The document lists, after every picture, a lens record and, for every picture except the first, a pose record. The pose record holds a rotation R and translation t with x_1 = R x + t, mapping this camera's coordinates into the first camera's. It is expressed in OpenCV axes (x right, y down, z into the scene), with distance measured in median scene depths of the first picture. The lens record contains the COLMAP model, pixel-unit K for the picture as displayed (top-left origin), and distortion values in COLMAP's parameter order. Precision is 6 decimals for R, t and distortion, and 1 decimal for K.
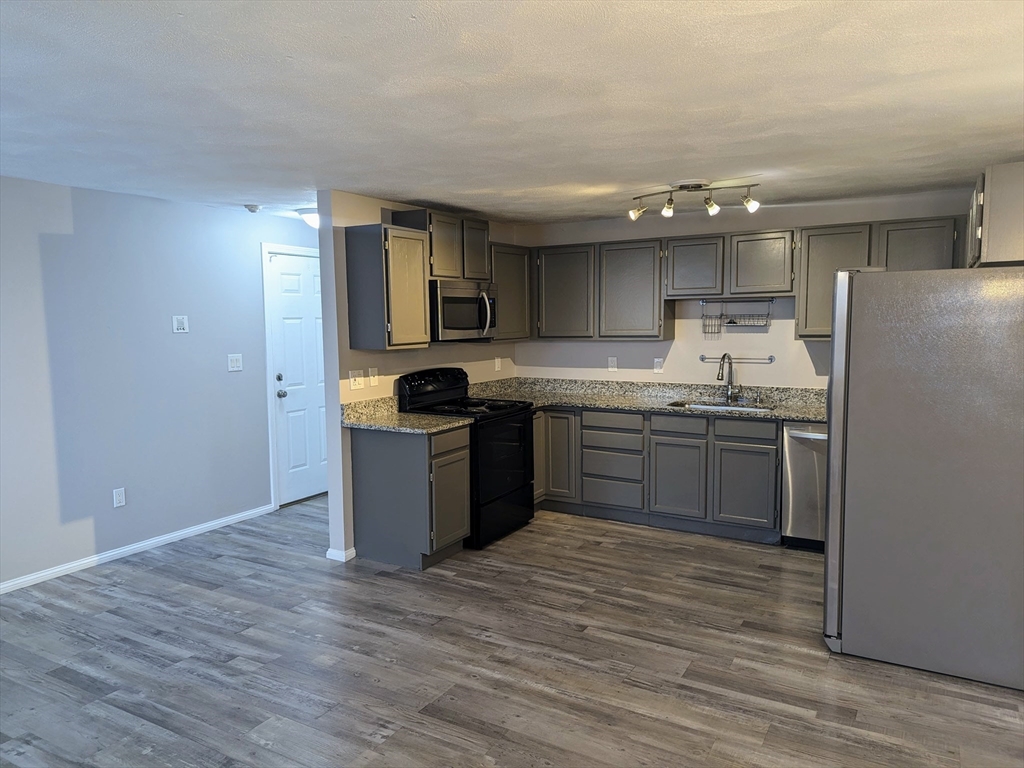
lens RADIAL K [[716.6, 0, 504.0], [0, 716.6, 388.0], [0, 0, 1]] dist [0.076430, -0.062377]
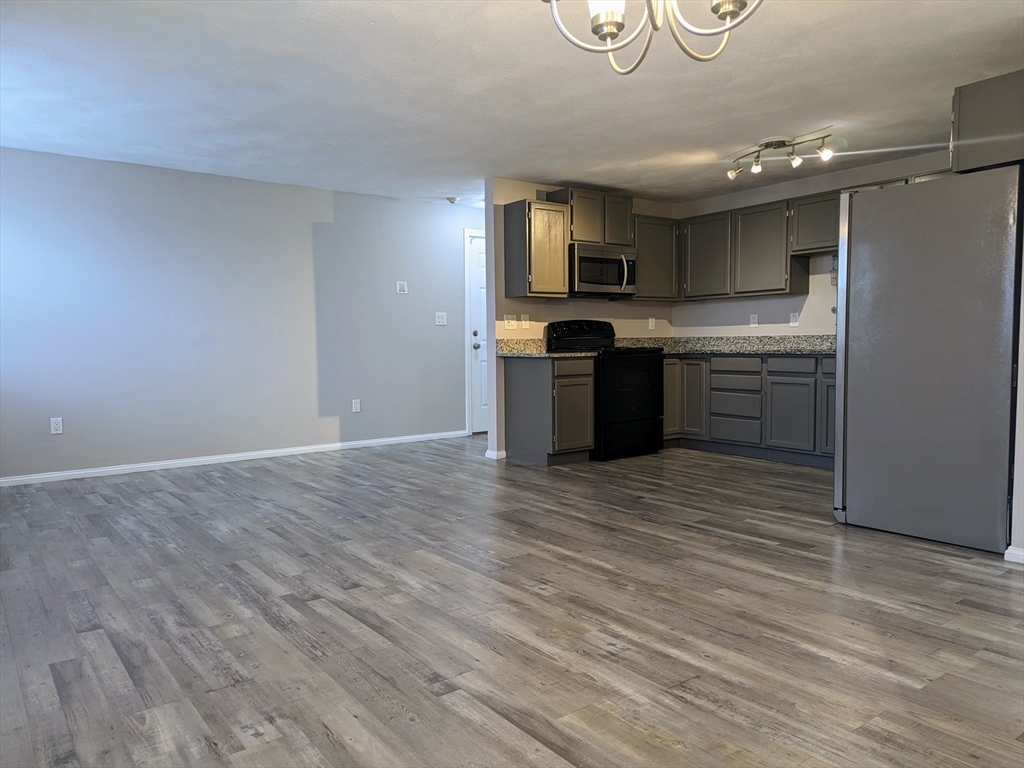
lens RADIAL K [[716.6, 0, 504.0], [0, 716.6, 388.0], [0, 0, 1]] dist [0.076430, -0.062377]
pose [[0.924717, 0.024718, -0.379851, 0.261152], [-0.036643, 0.999036, -0.024193, 0.130083], [0.378887, 0.036290, 0.924731, -0.188010]]
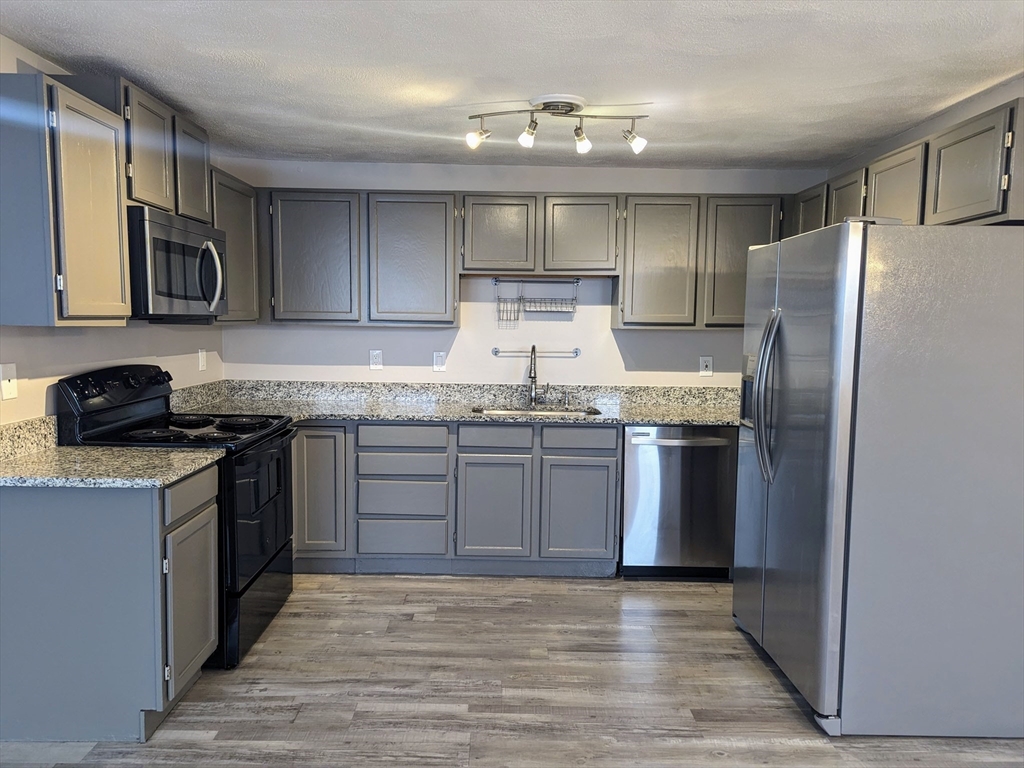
lens RADIAL K [[716.6, 0, 504.0], [0, 716.6, 388.0], [0, 0, 1]] dist [0.076430, -0.062377]
pose [[0.857408, -0.022971, 0.514125, -0.139920], [0.026175, 0.999657, 0.001013, -0.001742], [-0.513972, 0.012588, 0.857715, 0.350602]]
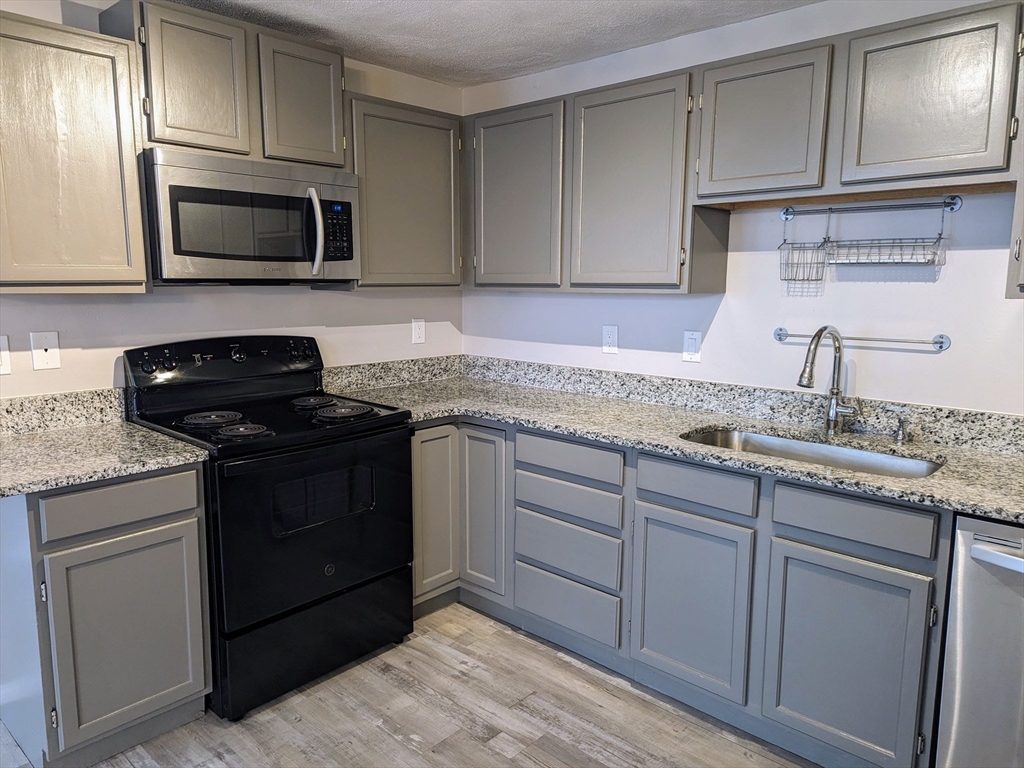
lens RADIAL K [[716.7, 0, 496.4], [0, 716.7, 382.2], [0, 0, 1]] dist [0.068329, -0.057438]
pose [[0.975287, 0.049252, -0.215384, 0.219581], [-0.039249, 0.997954, 0.050478, -0.029939], [0.217429, -0.040777, 0.975224, 0.552073]]
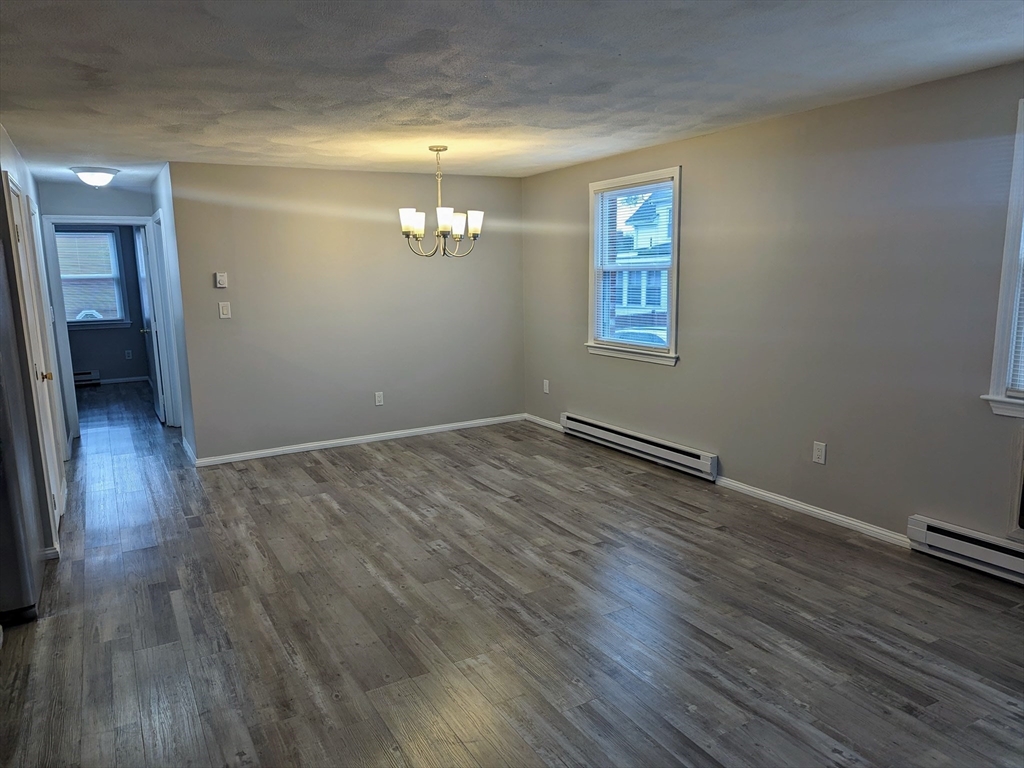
lens RADIAL K [[716.6, 0, 504.0], [0, 716.6, 388.0], [0, 0, 1]] dist [0.076430, -0.062377]
pose [[-0.862902, -0.052685, 0.502617, -0.385346], [0.083258, 0.966141, 0.244212, -0.085647], [-0.498465, 0.252578, -0.829299, 0.952145]]
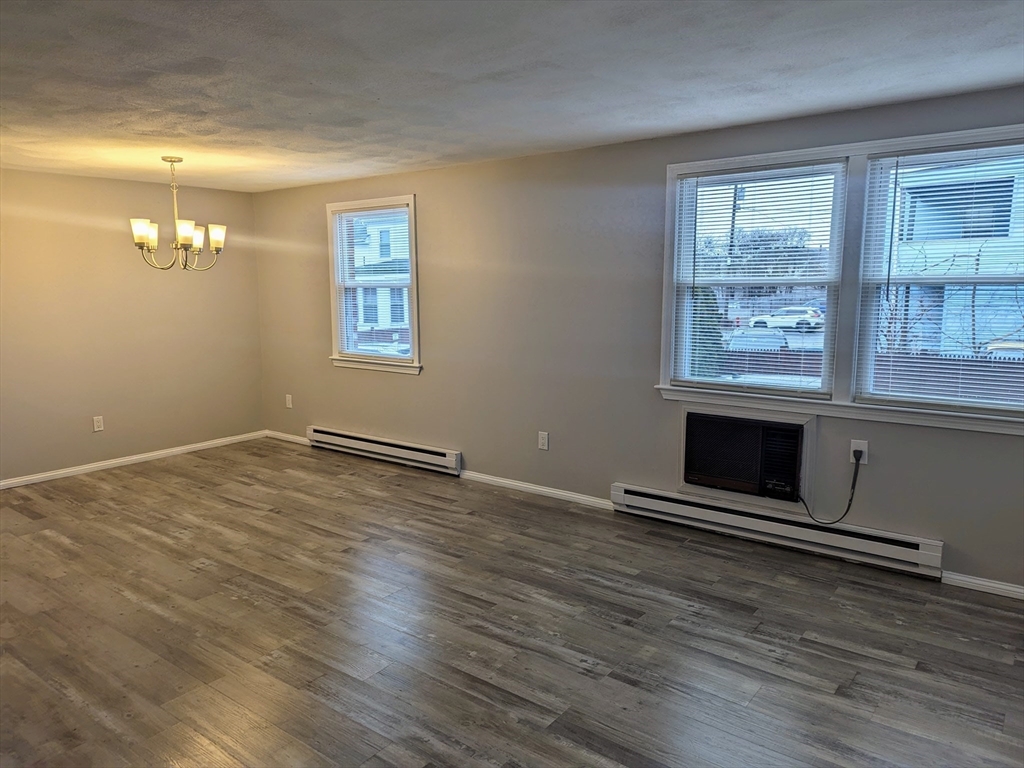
lens RADIAL K [[716.6, 0, 504.0], [0, 716.6, 388.0], [0, 0, 1]] dist [0.076430, -0.062377]
pose [[-0.990726, 0.001100, 0.135869, -0.362890], [0.034488, 0.969254, 0.243633, -0.094321], [-0.131423, 0.246059, -0.960303, 1.040151]]
